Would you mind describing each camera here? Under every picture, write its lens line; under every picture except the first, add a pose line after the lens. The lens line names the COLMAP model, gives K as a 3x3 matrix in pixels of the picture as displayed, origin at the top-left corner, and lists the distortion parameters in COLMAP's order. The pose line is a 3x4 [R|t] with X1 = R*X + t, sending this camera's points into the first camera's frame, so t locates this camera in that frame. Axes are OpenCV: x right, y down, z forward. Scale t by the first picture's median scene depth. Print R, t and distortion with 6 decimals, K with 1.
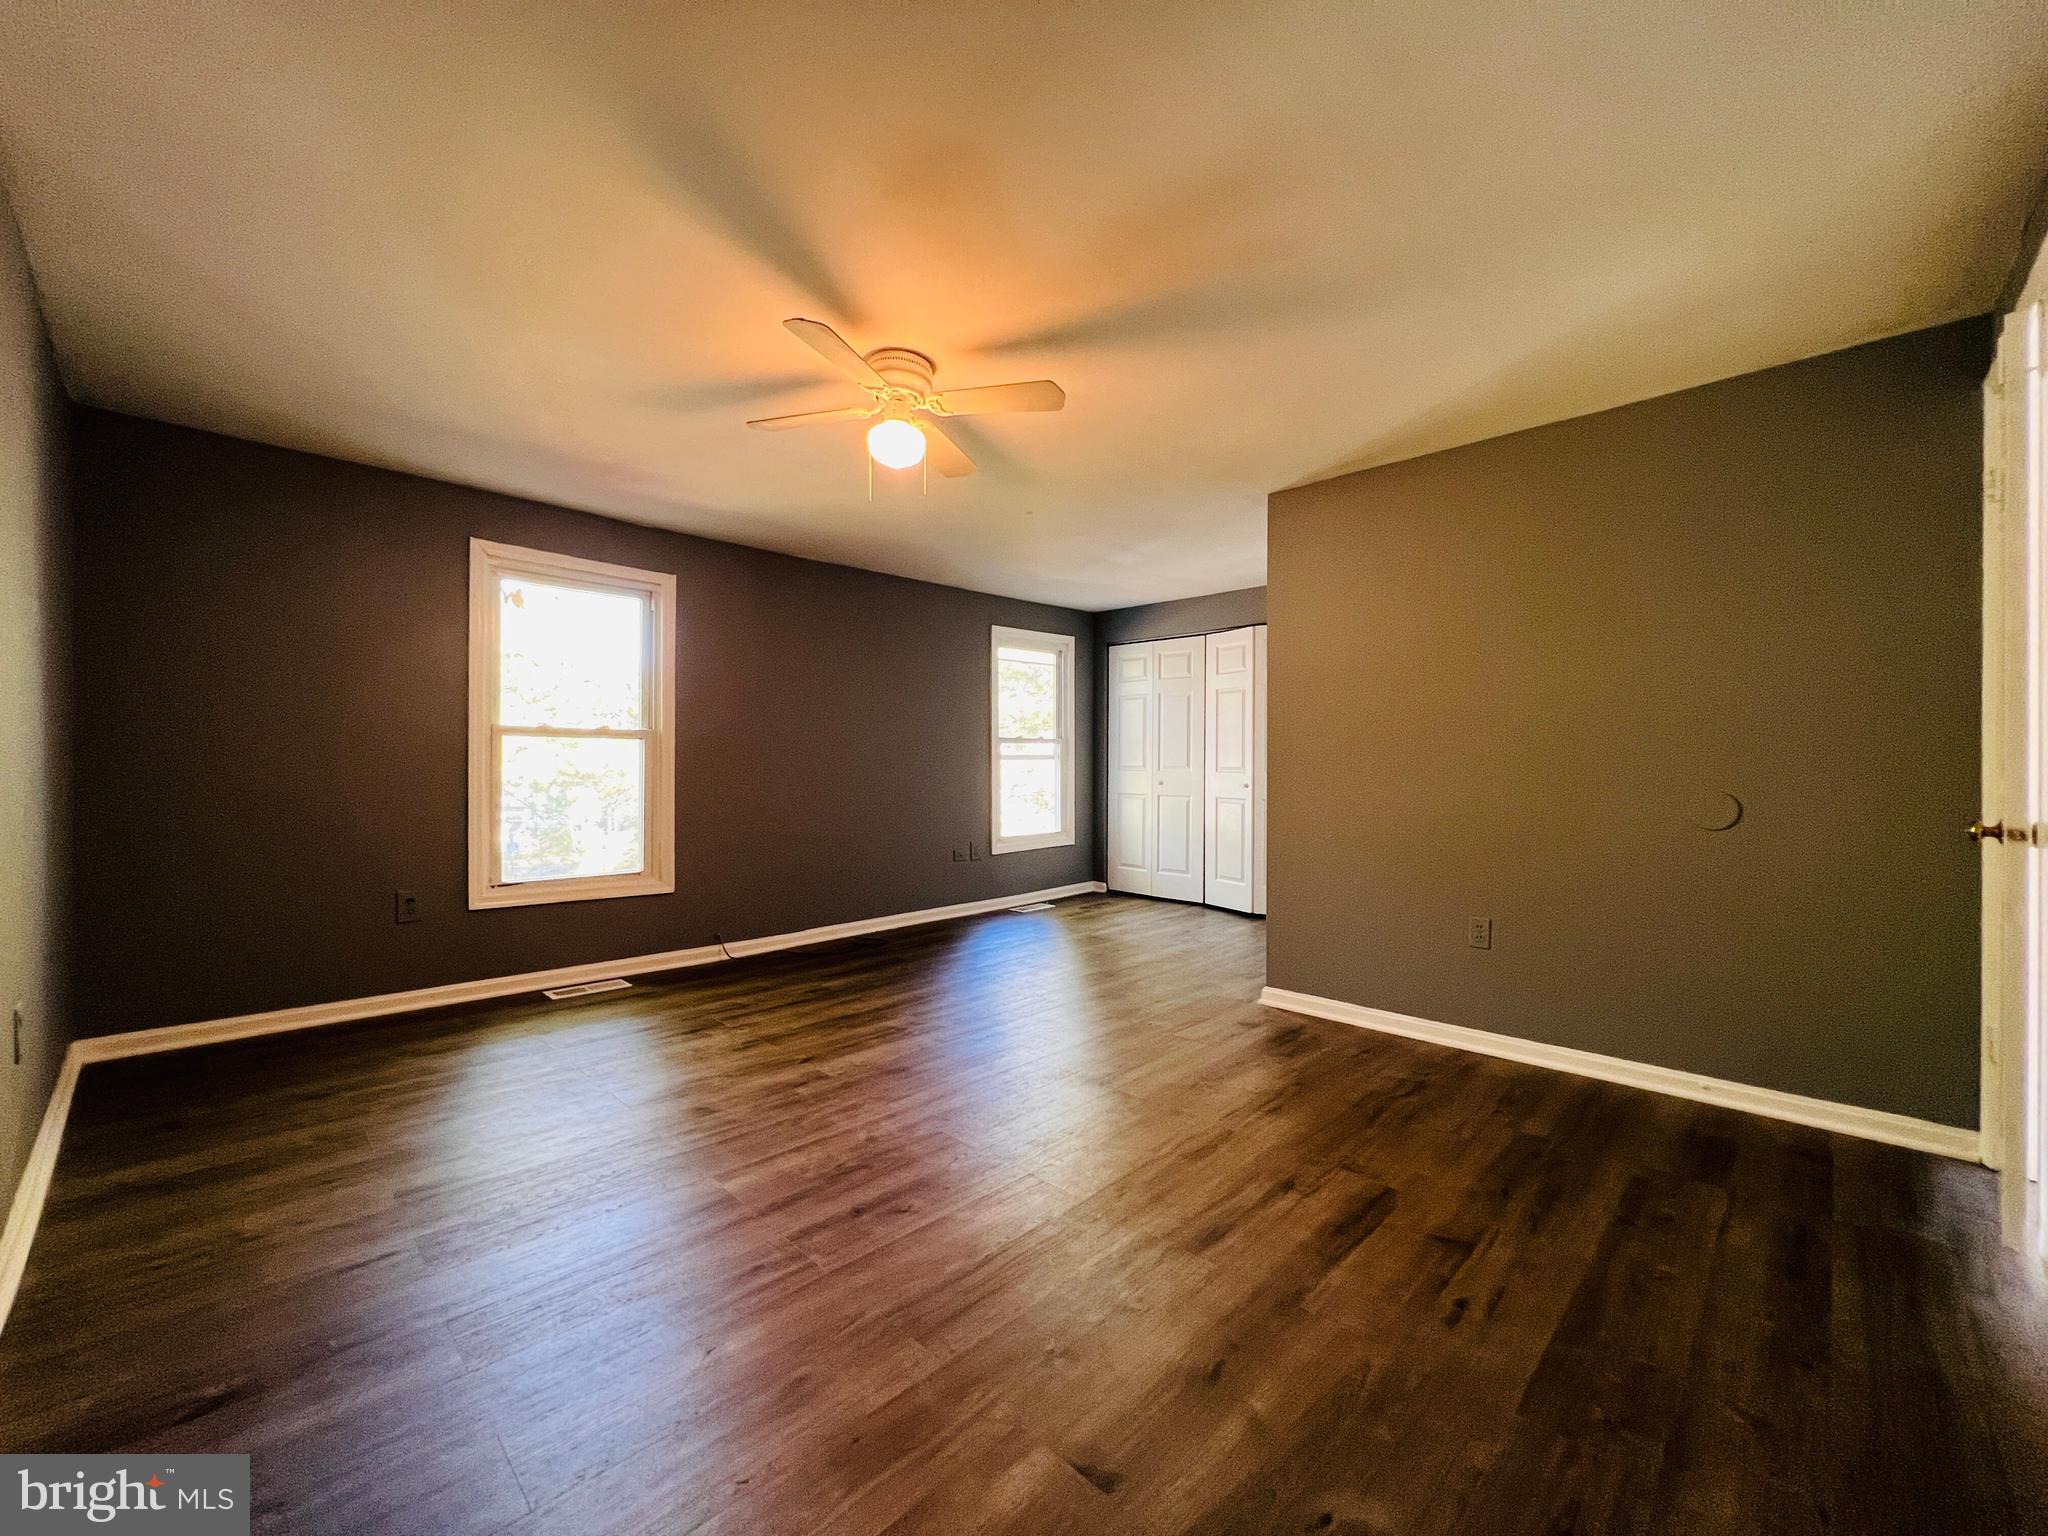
lens RADIAL K [[818.9, 0, 1022.3], [0, 818.9, 768.2], [0, 0, 1]] dist [-0.000811, 0.000215]
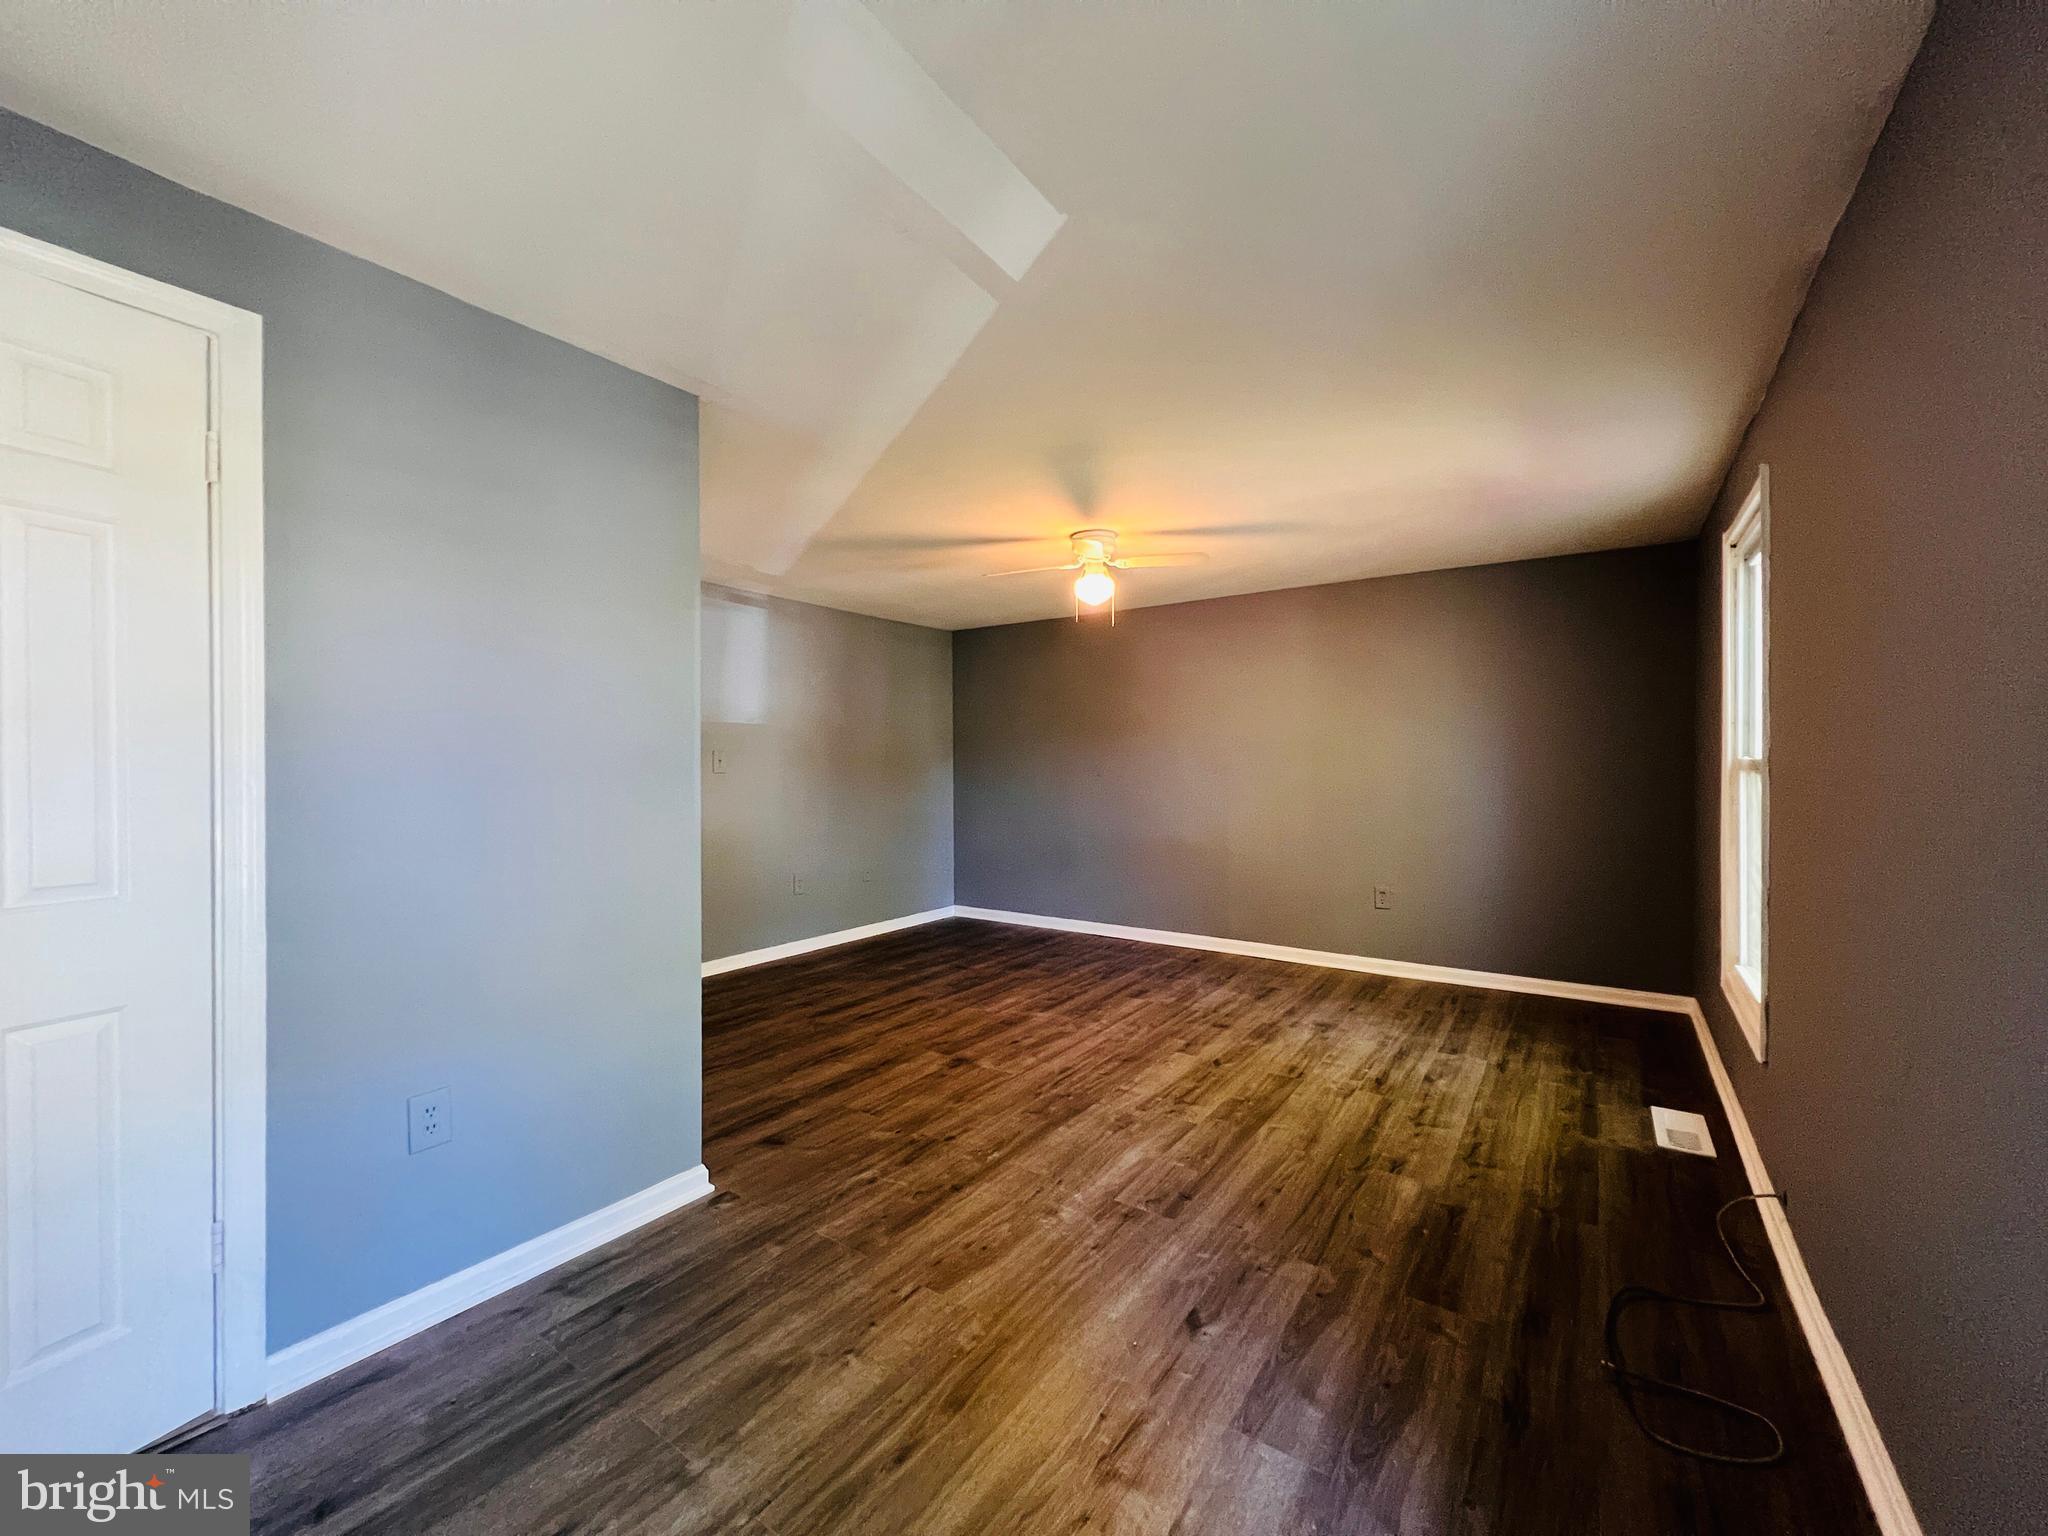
lens RADIAL K [[818.9, 0, 1022.3], [0, 818.9, 768.2], [0, 0, 1]] dist [-0.000811, 0.000215]
pose [[-0.985394, -0.000854, -0.170288, 0.212458], [-0.002151, 0.999970, 0.007432, -0.066078], [0.170277, 0.007690, -0.985366, 2.218917]]
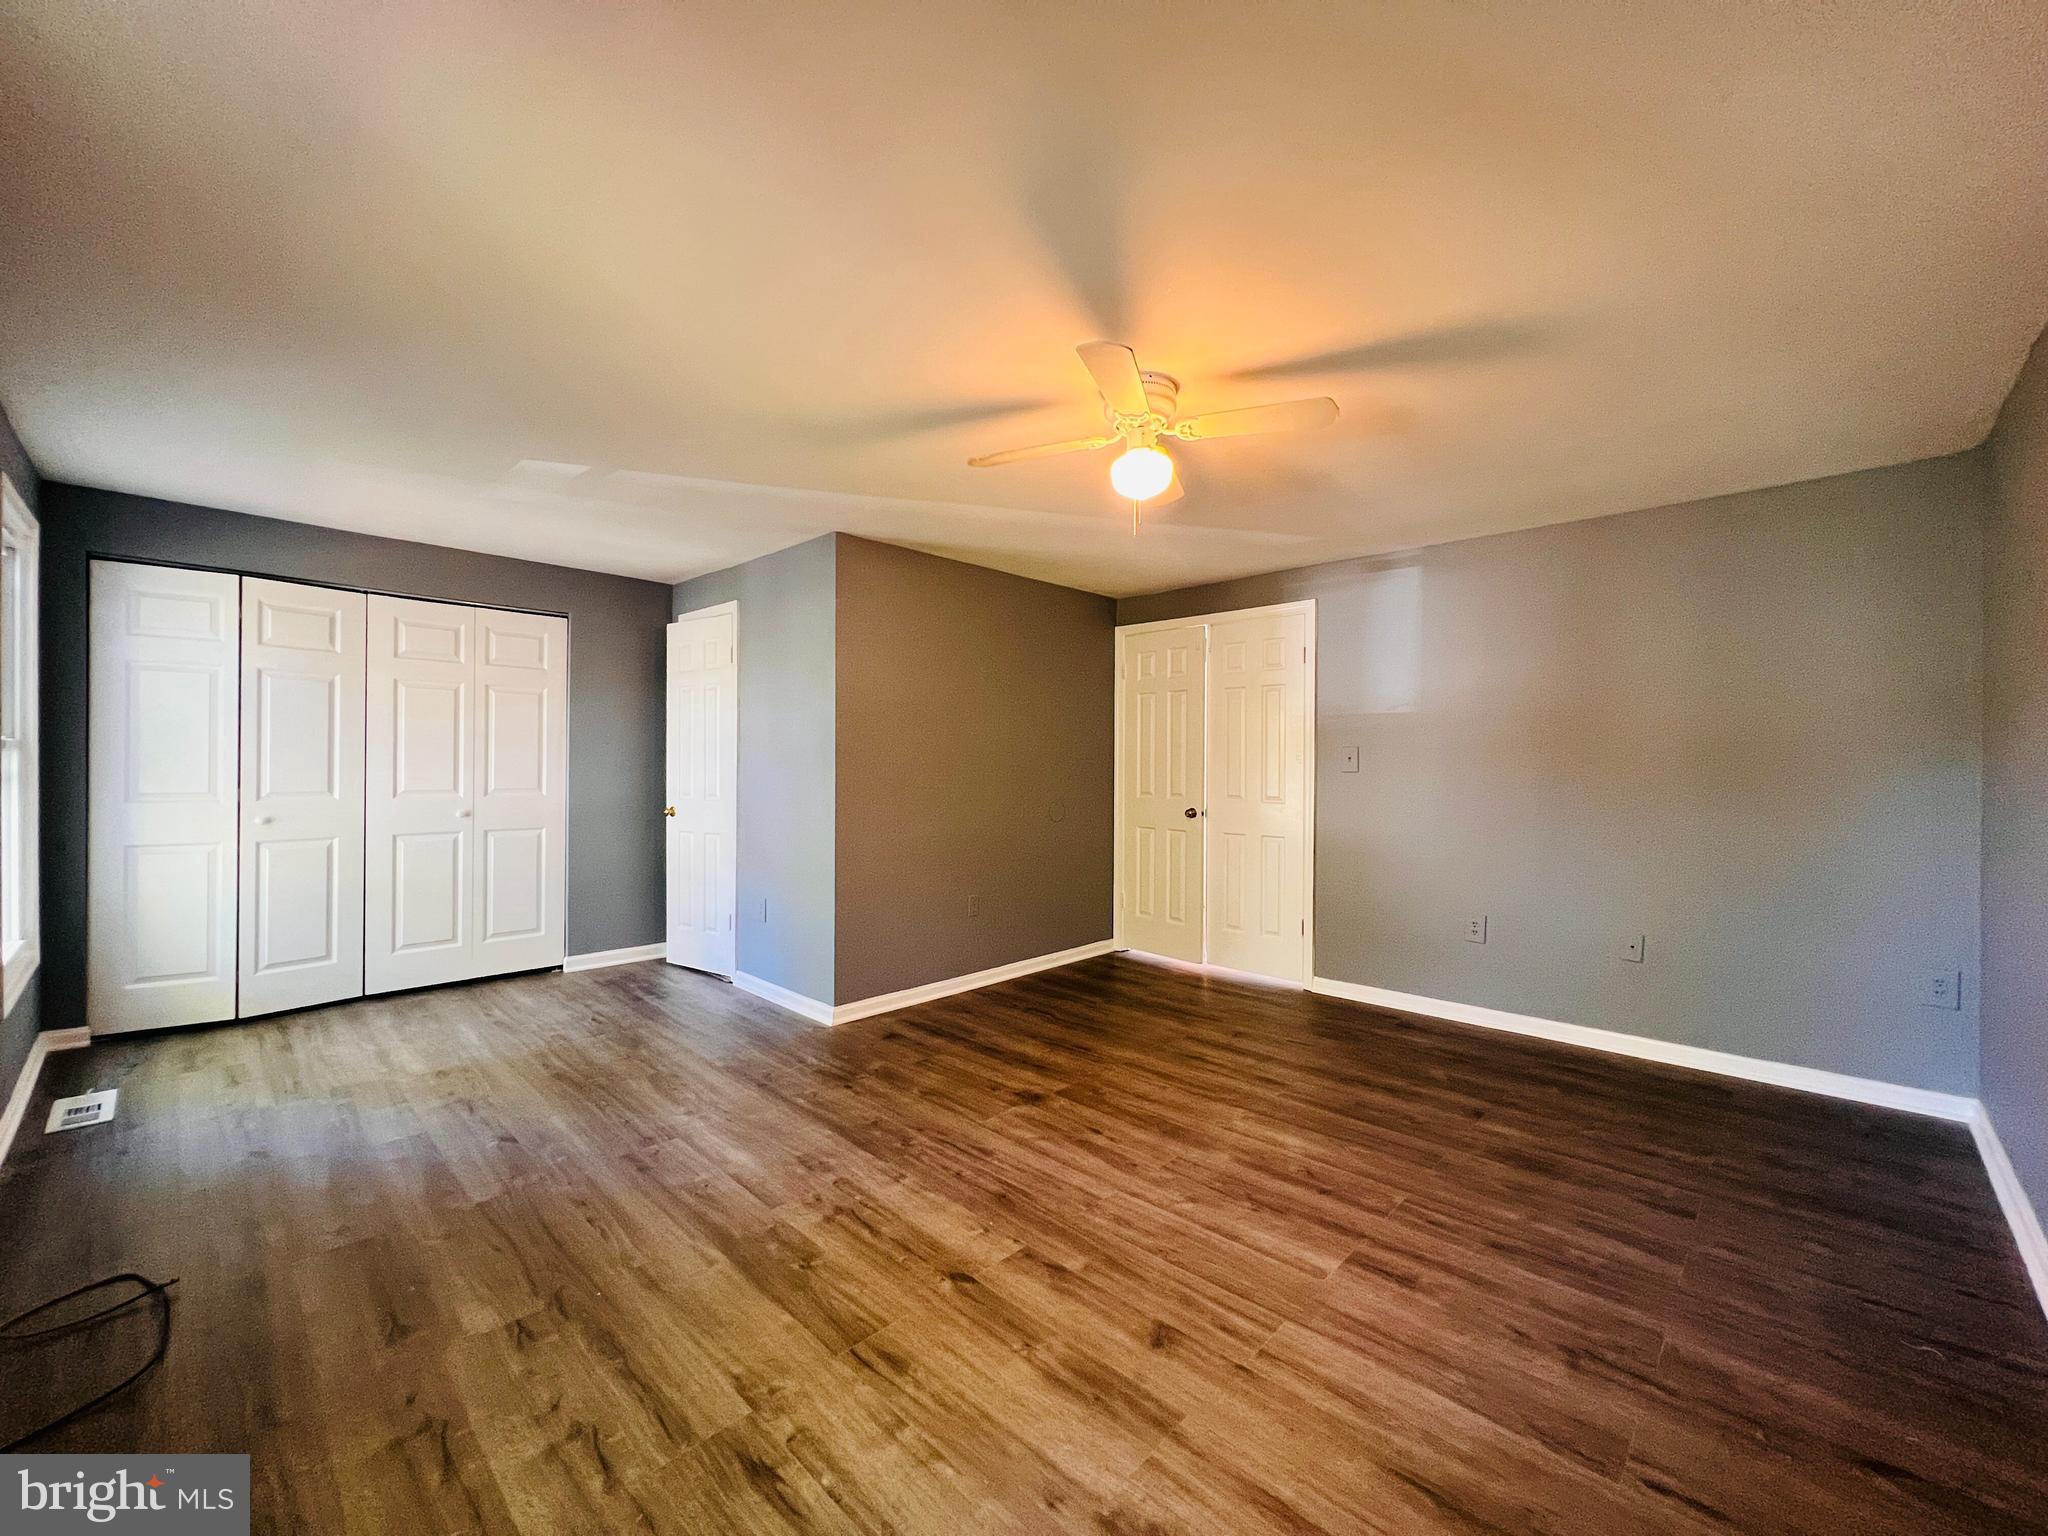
lens RADIAL K [[818.9, 0, 1022.3], [0, 818.9, 768.2], [0, 0, 1]] dist [-0.000811, 0.000215]
pose [[-0.011468, -0.006887, 0.999911, -0.977094], [-0.002819, 0.999973, 0.006855, -0.058076], [-0.999930, -0.002740, -0.011487, 1.026692]]
